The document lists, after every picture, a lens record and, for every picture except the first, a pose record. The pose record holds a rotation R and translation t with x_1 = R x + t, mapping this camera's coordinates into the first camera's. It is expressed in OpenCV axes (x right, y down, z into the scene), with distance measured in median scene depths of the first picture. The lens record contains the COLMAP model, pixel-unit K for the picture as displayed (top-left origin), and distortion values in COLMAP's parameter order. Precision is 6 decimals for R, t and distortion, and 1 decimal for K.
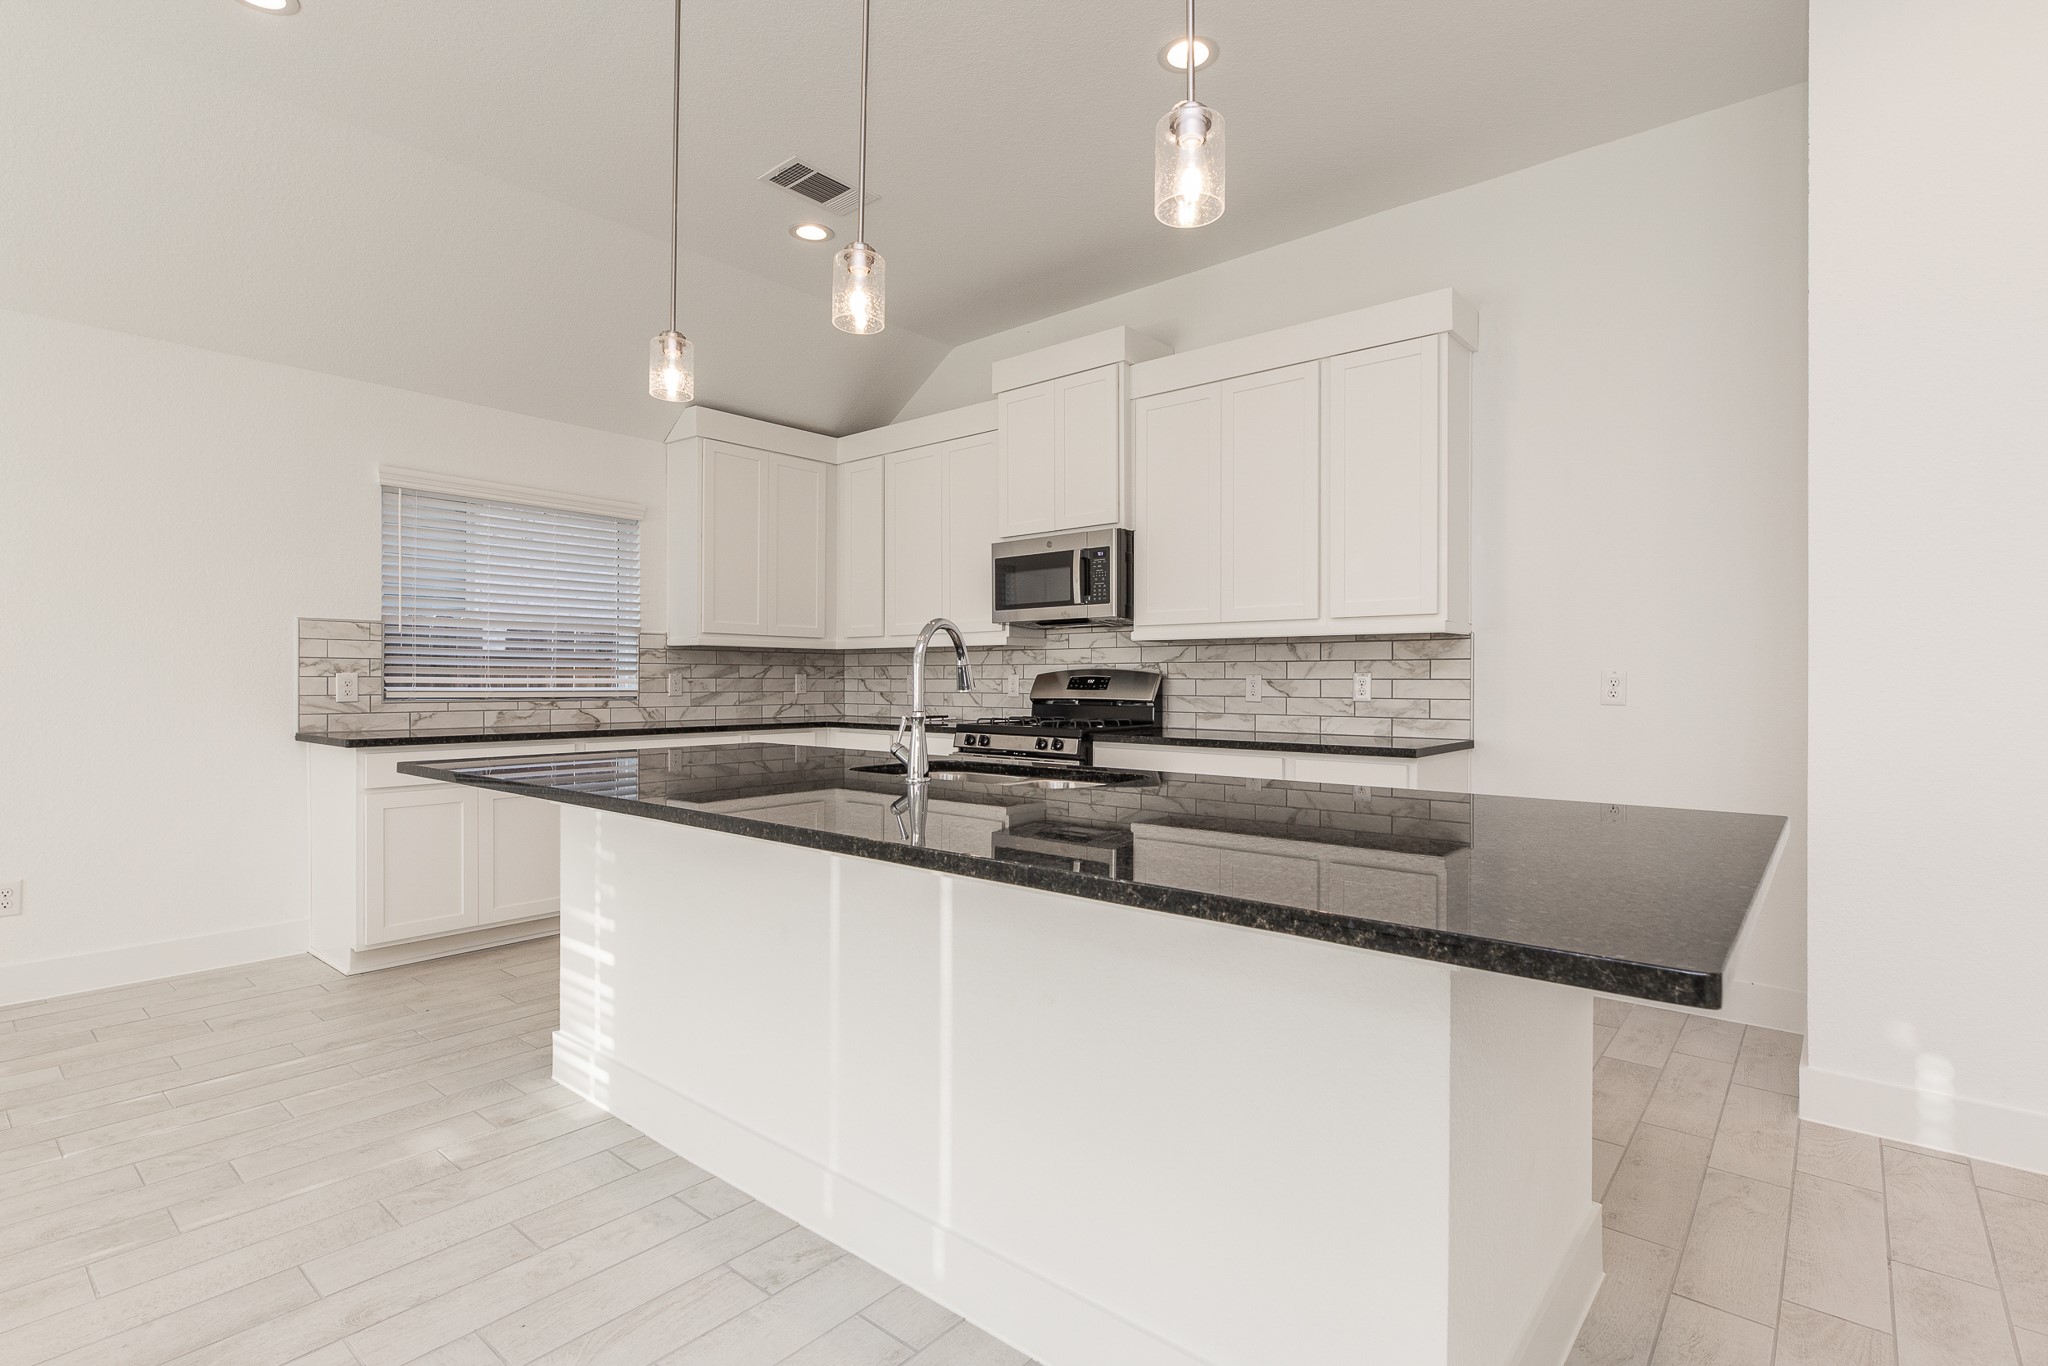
lens RADIAL K [[970.7, 0, 1036.5], [0, 970.7, 683.3], [0, 0, 1]] dist [0.001968, 0.000115]
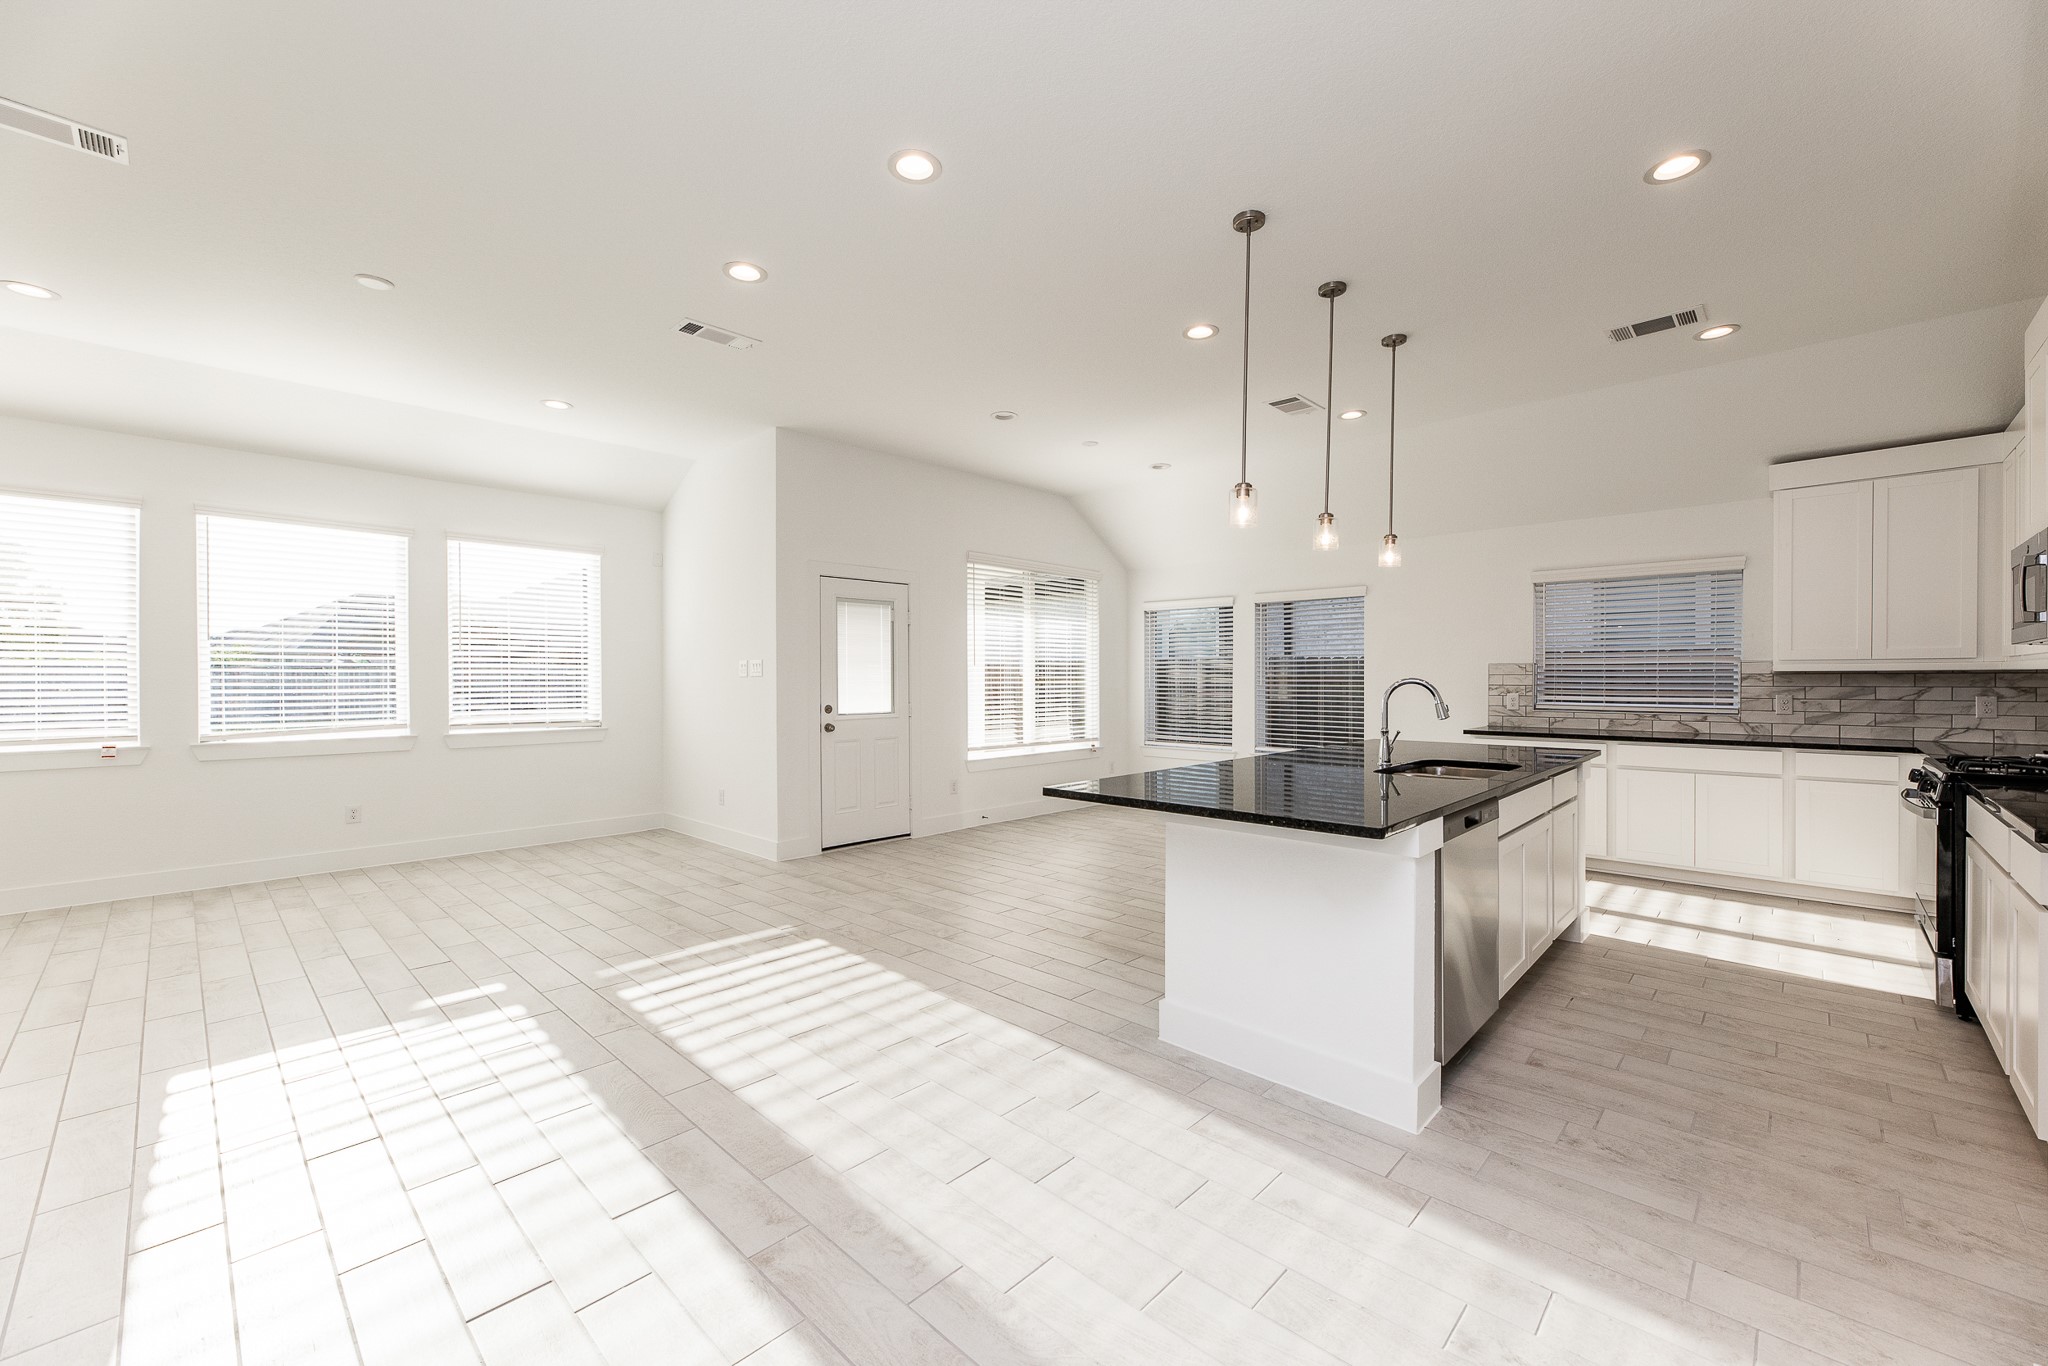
lens RADIAL K [[817.4, 0, 1037.6], [0, 817.4, 684.5], [0, 0, 1]] dist [0.000804, 0.000525]
pose [[-0.058372, 0.006354, -0.998275, 0.752247], [-0.000141, 0.999980, 0.006373, -0.033120], [0.998295, 0.000512, -0.058369, 0.202742]]
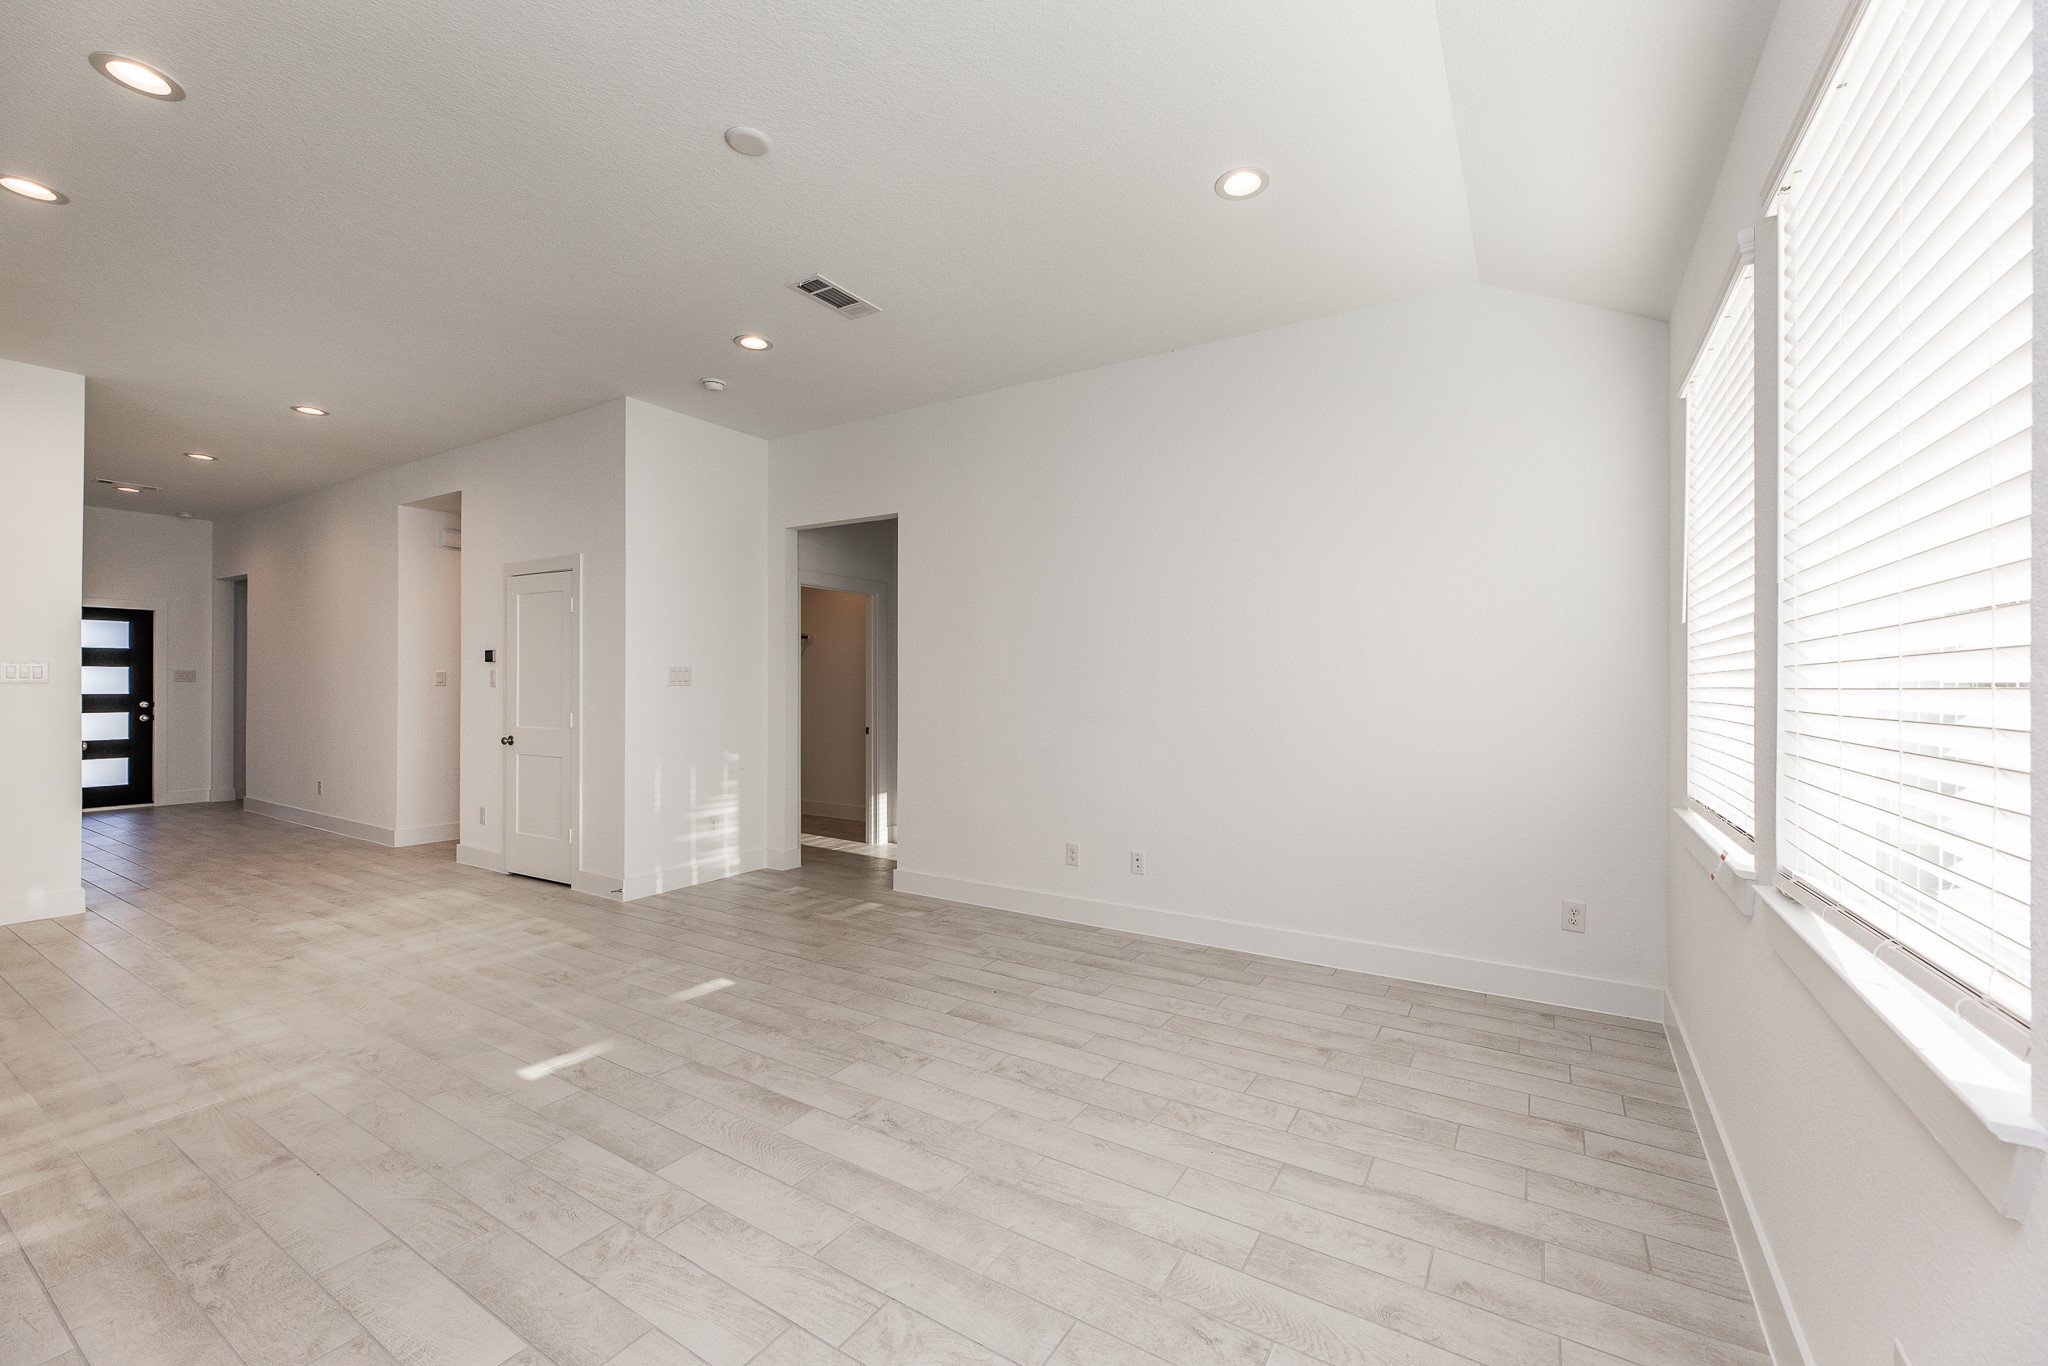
lens RADIAL K [[826.7, 0, 1042.7], [0, 826.7, 684.7], [0, 0, 1]] dist [-0.000115, 0.000178]
pose [[-0.148323, -0.004523, 0.988929, -0.598993], [-0.000104, 0.999990, 0.004558, -0.040606], [-0.988939, 0.000573, -0.148322, -0.603525]]
